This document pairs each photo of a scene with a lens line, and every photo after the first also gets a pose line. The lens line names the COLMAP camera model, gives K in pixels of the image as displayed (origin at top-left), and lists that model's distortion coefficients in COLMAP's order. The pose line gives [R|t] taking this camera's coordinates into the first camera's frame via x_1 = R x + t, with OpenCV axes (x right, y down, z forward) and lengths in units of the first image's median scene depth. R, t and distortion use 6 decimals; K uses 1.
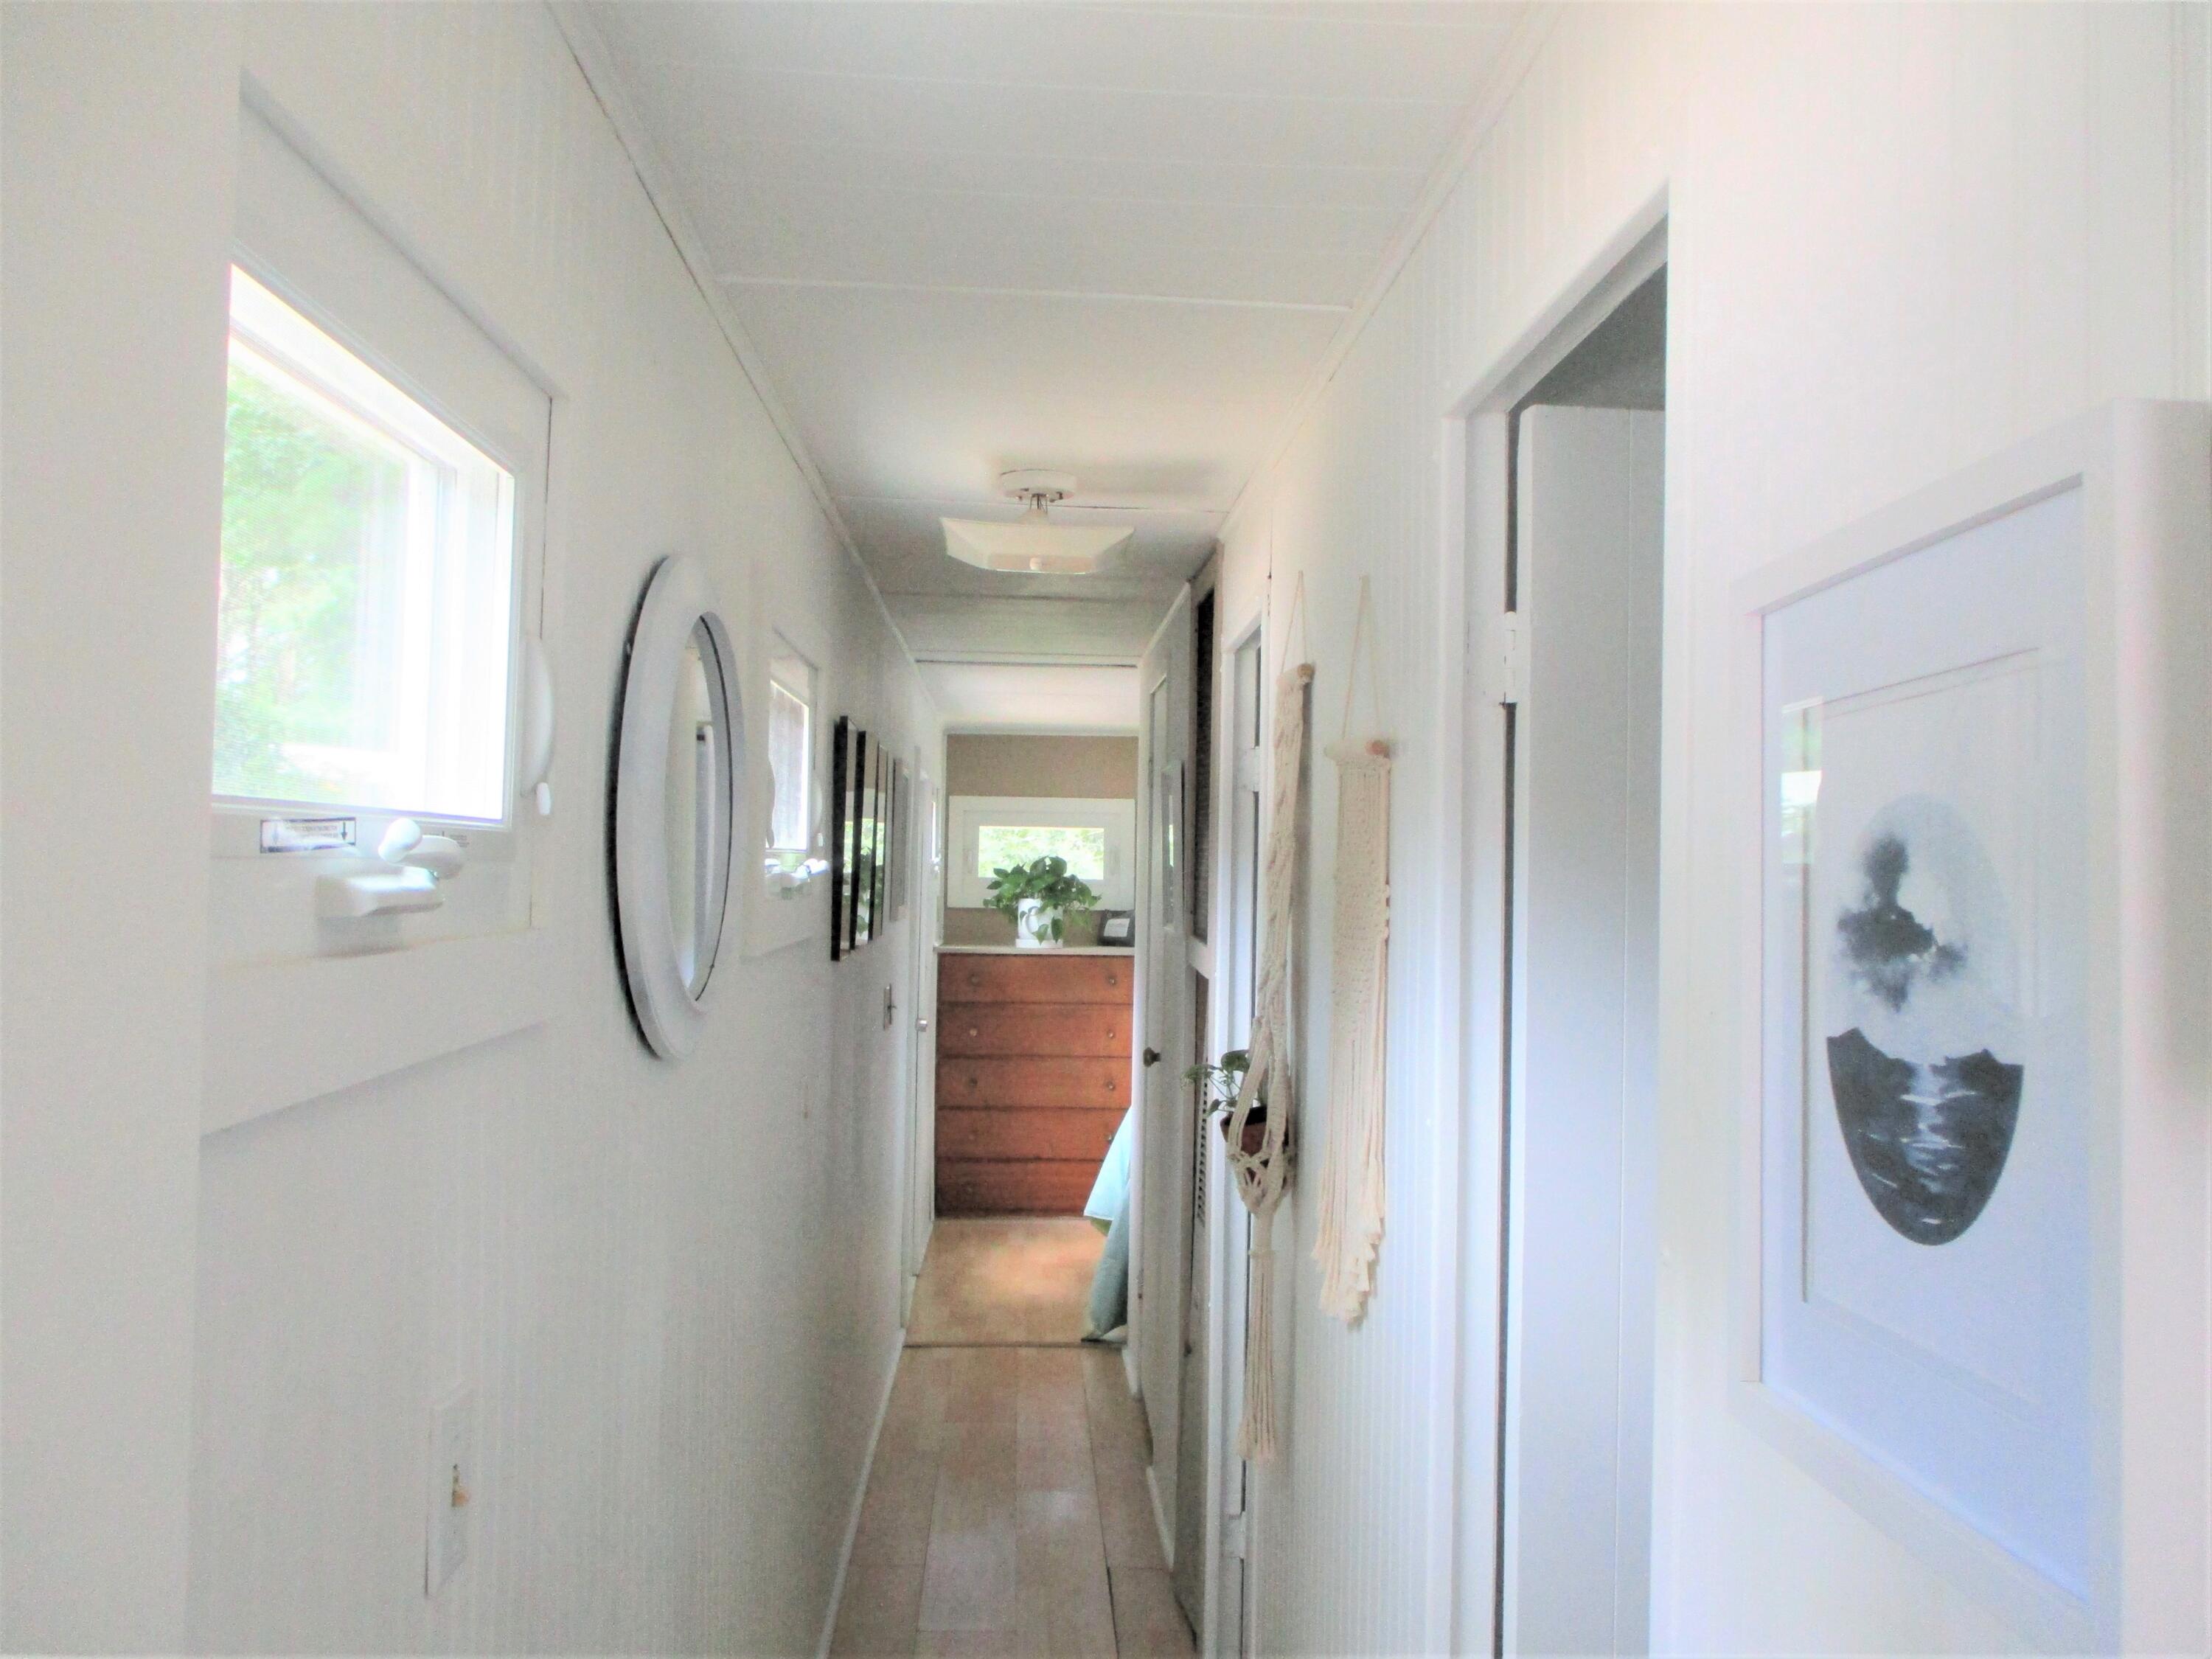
lens RADIAL K [[1850.2, 0, 1107.5], [0, 1850.2, 827.2], [0, 0, 1]] dist [-0.034710, 0.007693]
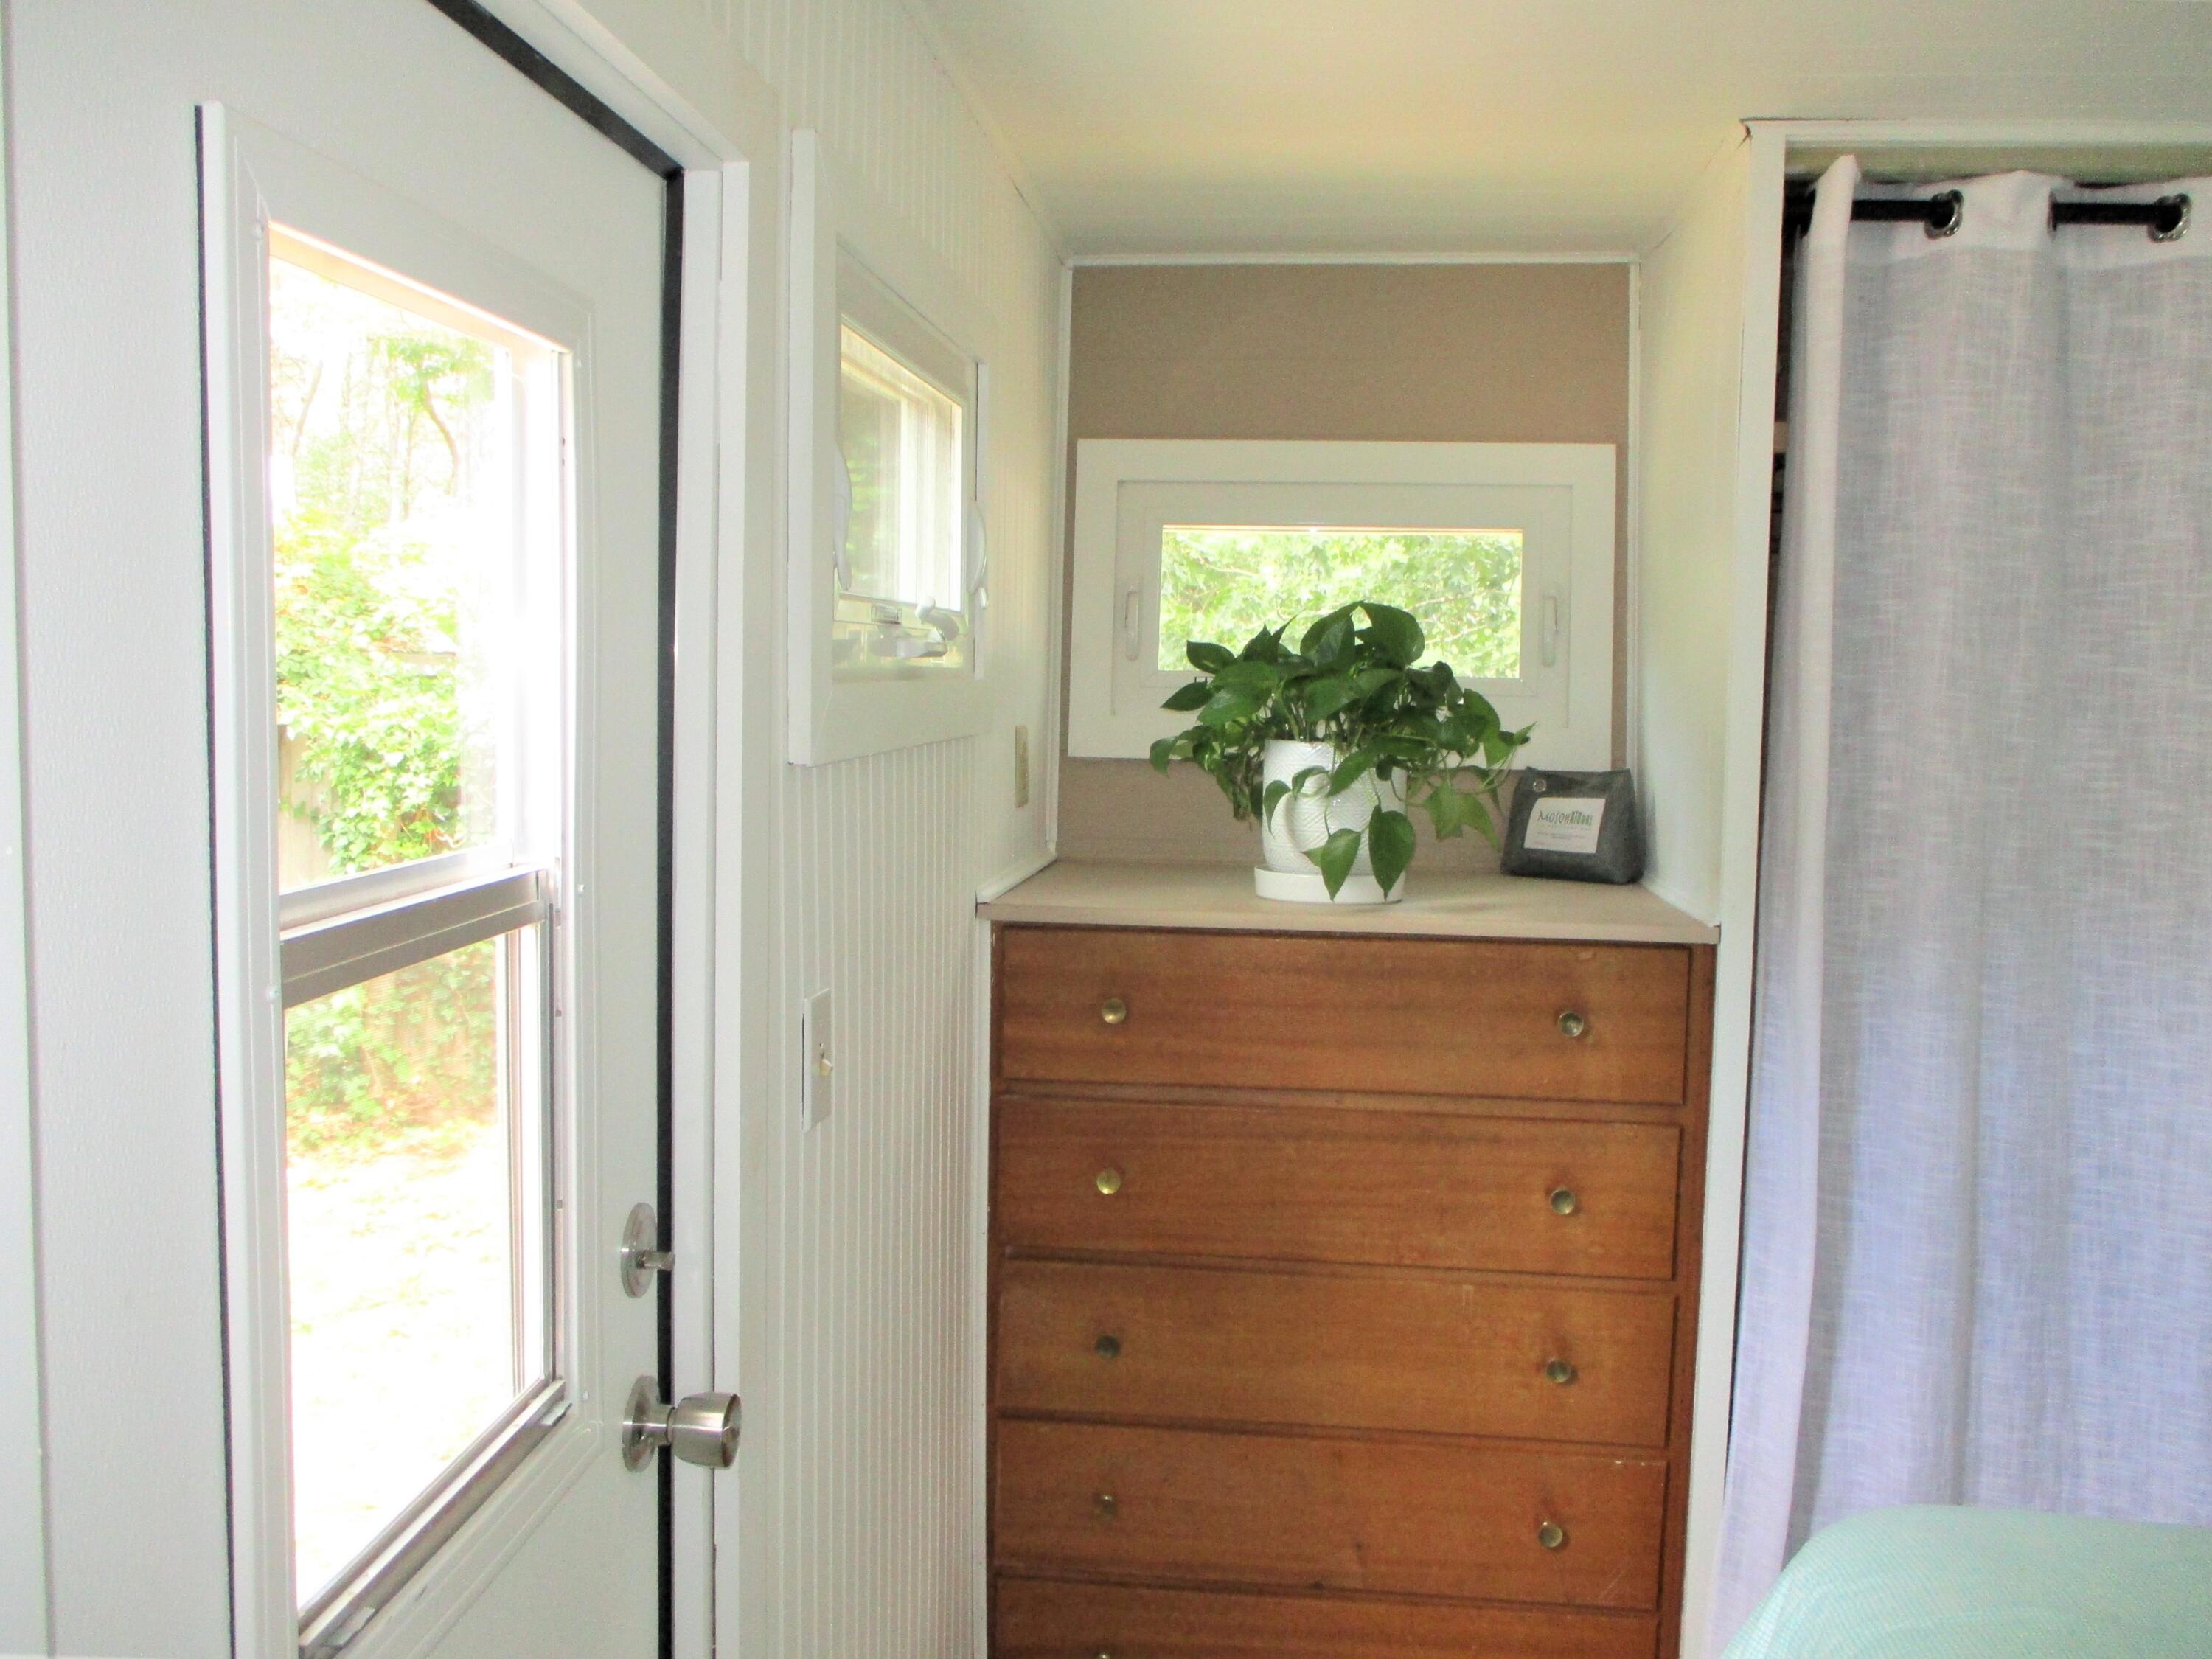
lens RADIAL K [[1850.2, 0, 1108.9], [0, 1850.2, 827.2], [0, 0, 1]] dist [-0.034710, 0.007693]
pose [[0.986427, 0.014546, -0.163557, -0.022701], [0.002934, 0.994348, 0.106127, 0.020082], [0.164176, -0.105166, 0.980809, 0.688919]]
